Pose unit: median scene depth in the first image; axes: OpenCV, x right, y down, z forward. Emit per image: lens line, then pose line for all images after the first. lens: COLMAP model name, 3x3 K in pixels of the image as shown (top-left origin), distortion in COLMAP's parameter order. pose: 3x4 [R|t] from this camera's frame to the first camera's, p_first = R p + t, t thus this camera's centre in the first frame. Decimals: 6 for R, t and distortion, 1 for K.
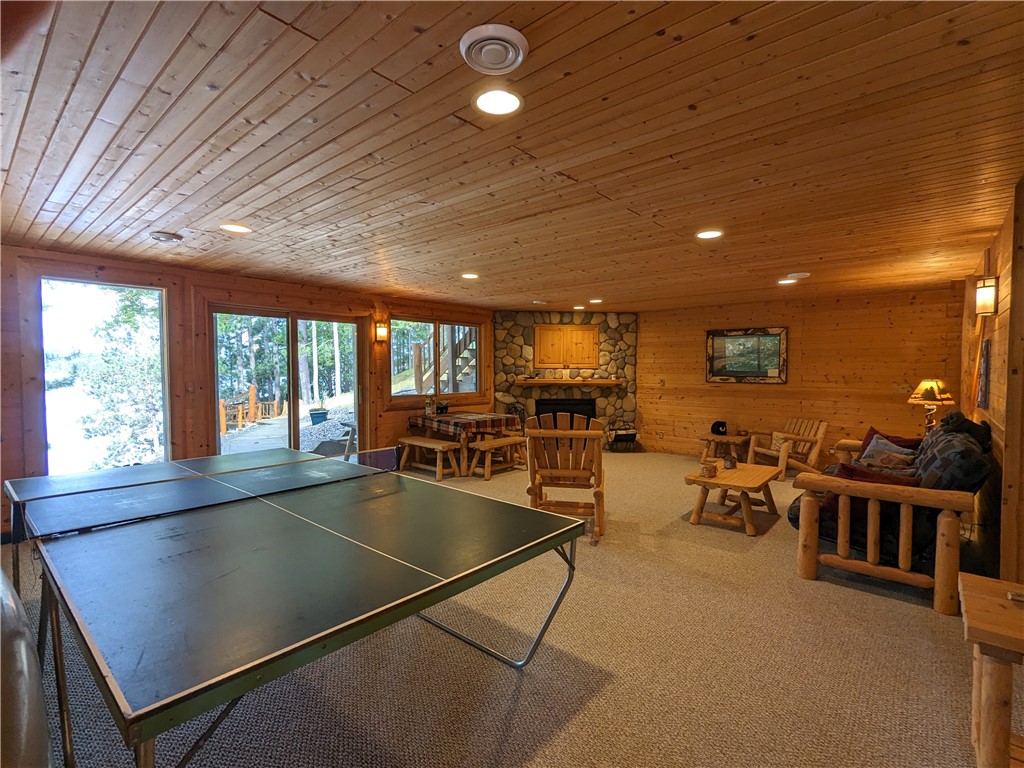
lens RADIAL K [[486.6, 0, 512.0], [0, 486.6, 384.0], [0, 0, 1]] dist [-0.003146, -0.000510]
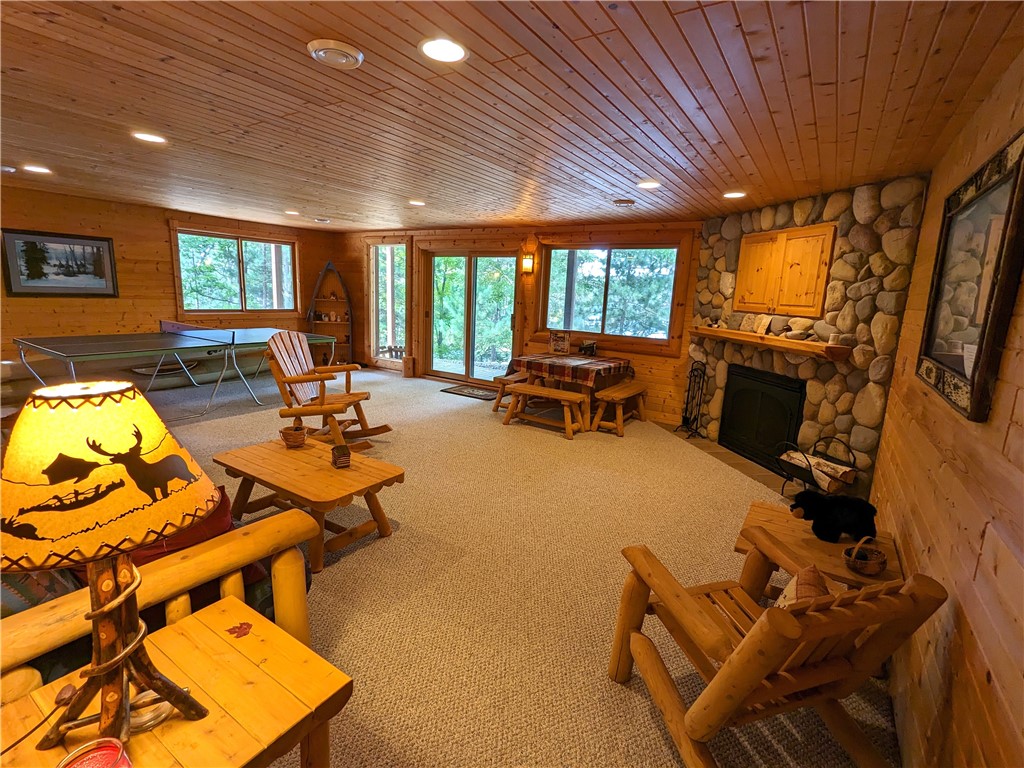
lens RADIAL K [[486.6, 0, 512.0], [0, 486.6, 384.0], [0, 0, 1]] dist [-0.003146, -0.000510]
pose [[0.125369, 0.188564, -0.974026, 0.610615], [-0.078017, 0.980605, 0.179796, -0.030591], [0.989038, 0.053450, 0.137649, 0.654077]]
